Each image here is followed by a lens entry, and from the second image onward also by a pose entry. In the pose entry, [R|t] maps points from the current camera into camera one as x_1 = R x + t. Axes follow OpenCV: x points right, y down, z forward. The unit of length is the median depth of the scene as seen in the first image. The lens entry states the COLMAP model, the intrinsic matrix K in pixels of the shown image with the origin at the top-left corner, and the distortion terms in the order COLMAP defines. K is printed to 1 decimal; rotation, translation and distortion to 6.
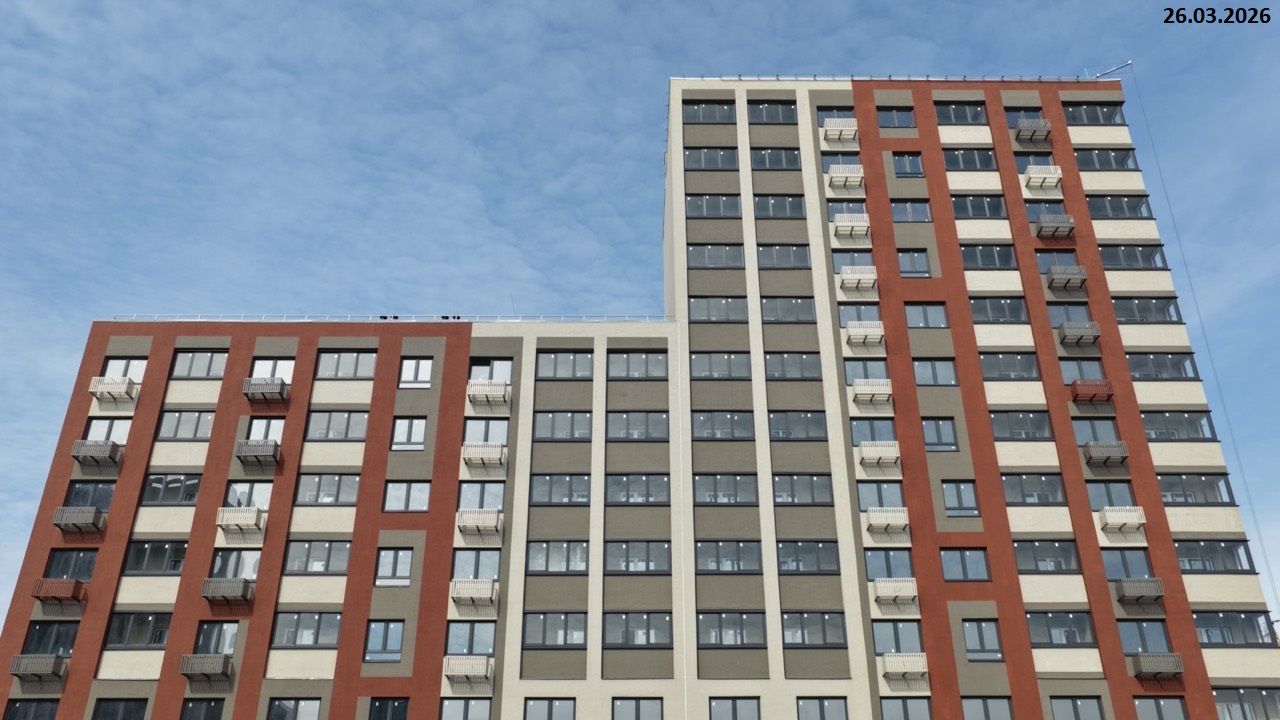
lens RADIAL K [[1056.5, 0, 643.0], [0, 1056.5, 354.8], [0, 0, 1]] dist [-0.011723, 0.036861]
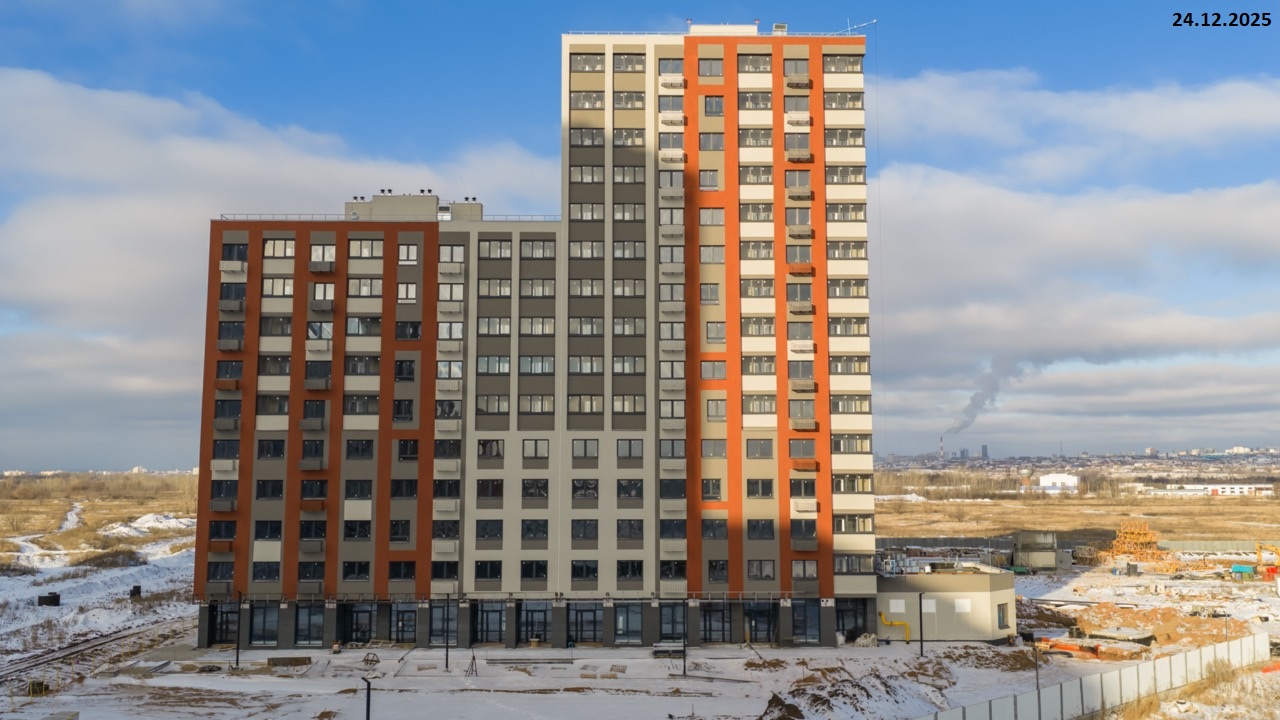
lens RADIAL K [[1053.7, 0, 643.1], [0, 1053.7, 349.8], [0, 0, 1]] dist [0.026219, -0.001719]
pose [[0.999989, 0.002572, 0.003875, 0.166278], [-0.003852, 0.924952, 0.380065, -0.512388], [-0.002606, -0.380076, 0.924951, -0.665081]]
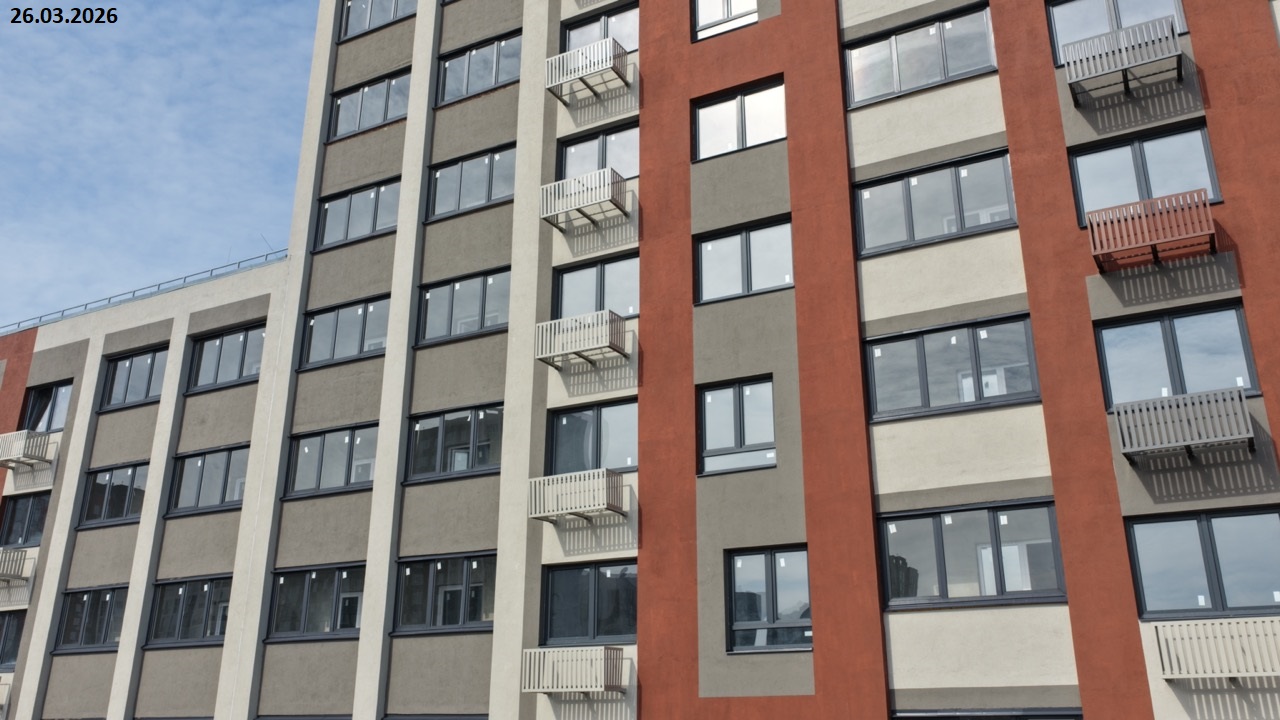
lens RADIAL K [[1056.5, 0, 643.0], [0, 1056.5, 354.8], [0, 0, 1]] dist [-0.011723, 0.036861]
pose [[0.879543, -0.156947, -0.449191, 0.439762], [0.225512, 0.968772, 0.103079, 0.000765], [0.418985, -0.191960, 0.887470, 0.648167]]
